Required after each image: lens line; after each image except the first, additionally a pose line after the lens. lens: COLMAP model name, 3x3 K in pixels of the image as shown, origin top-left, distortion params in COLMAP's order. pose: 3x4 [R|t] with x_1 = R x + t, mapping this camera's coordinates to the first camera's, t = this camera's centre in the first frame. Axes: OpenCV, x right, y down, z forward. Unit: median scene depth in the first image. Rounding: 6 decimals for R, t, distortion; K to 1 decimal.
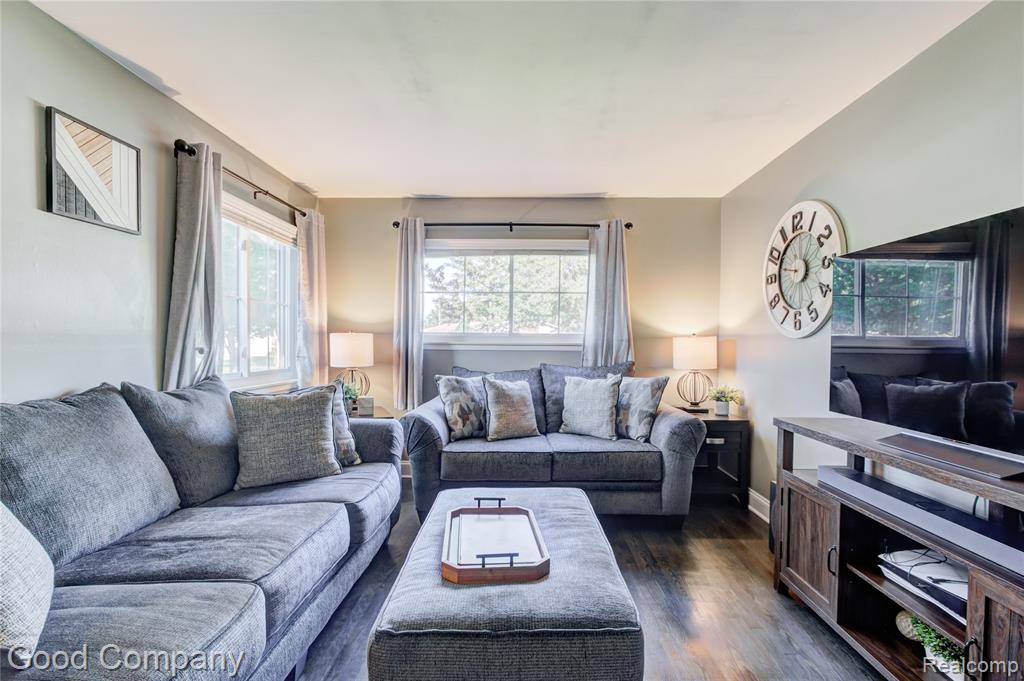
lens RADIAL K [[473.7, 0, 505.9], [0, 473.7, 349.6], [0, 0, 1]] dist [-0.010256, 0.006499]
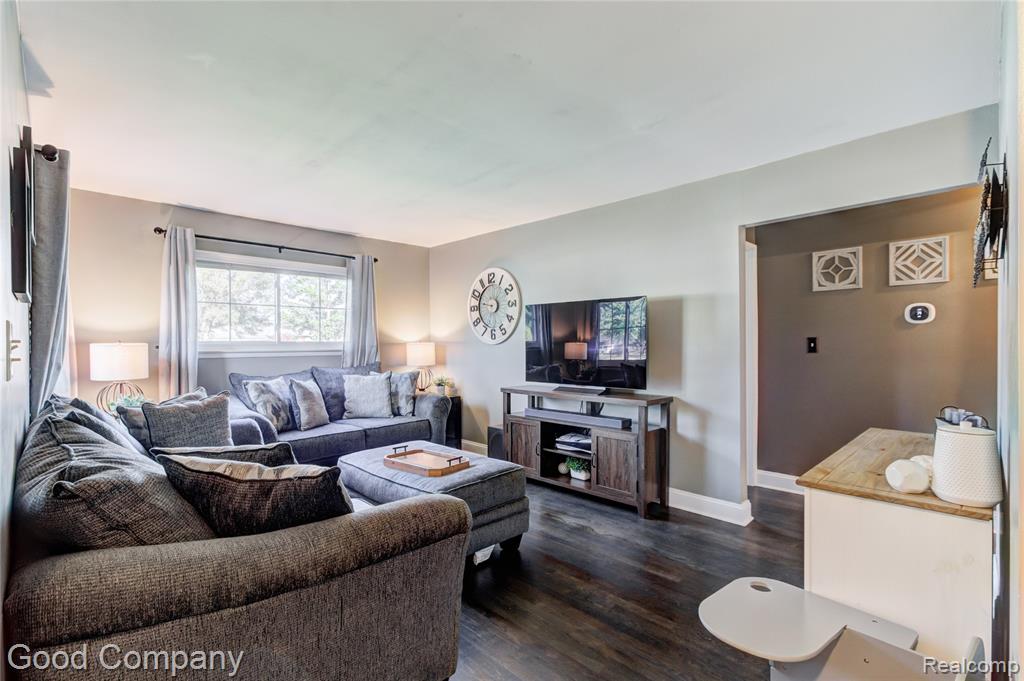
lens RADIAL K [[473.7, 0, 512.9], [0, 473.7, 341.0], [0, 0, 1]] dist [-0.010256, 0.006499]
pose [[0.686140, -0.008248, 0.727423, -0.547169], [0.022412, 0.999701, -0.009805, -0.015249], [-0.727125, 0.023030, 0.686119, -0.236268]]
